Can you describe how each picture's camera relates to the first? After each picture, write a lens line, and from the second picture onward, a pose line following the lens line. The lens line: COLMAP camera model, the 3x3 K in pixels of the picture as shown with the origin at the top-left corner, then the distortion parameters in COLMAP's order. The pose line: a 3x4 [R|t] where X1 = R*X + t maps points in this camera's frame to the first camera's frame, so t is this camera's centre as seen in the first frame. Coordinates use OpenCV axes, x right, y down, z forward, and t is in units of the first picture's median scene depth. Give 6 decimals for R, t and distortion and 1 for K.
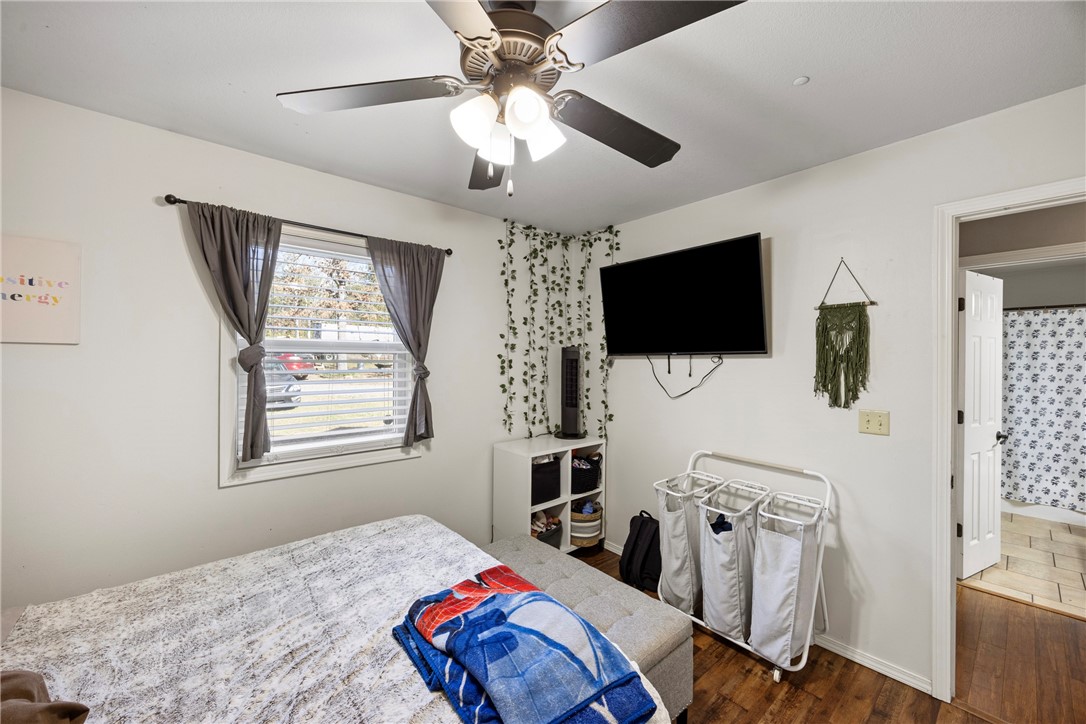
lens RADIAL K [[417.8, 0, 559.2], [0, 417.8, 358.5], [0, 0, 1]] dist [-0.002107, 0.000036]
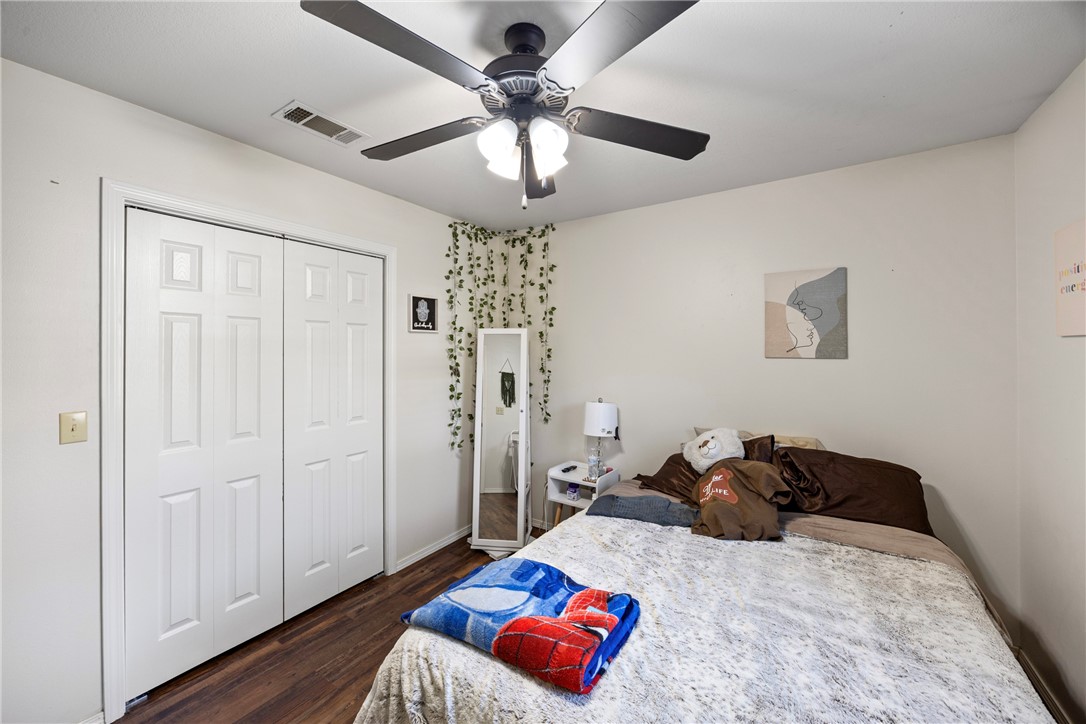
lens RADIAL K [[417.8, 0, 553.1], [0, 417.8, 348.0], [0, 0, 1]] dist [-0.002107, 0.000036]
pose [[-0.966217, -0.006388, -0.257649, 0.046272], [-0.005124, 0.999971, -0.005577, 0.000678], [0.257677, -0.004068, -0.966222, 0.961270]]
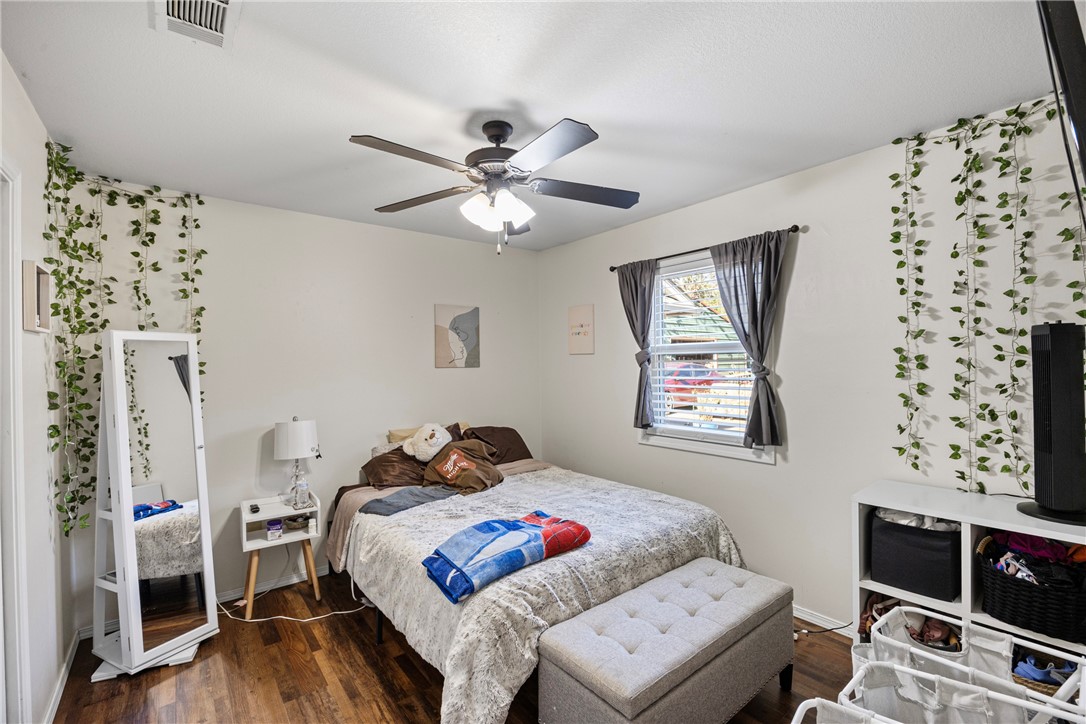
lens RADIAL K [[480.9, 0, 540.6], [0, 480.9, 364.8], [0, 0, 1]] dist [-0.019865, 0.000818]
pose [[-0.060066, -0.002139, -0.998192, 0.750346], [0.012683, 0.999915, -0.002906, 0.014564], [0.998114, -0.012835, -0.060034, 0.566783]]
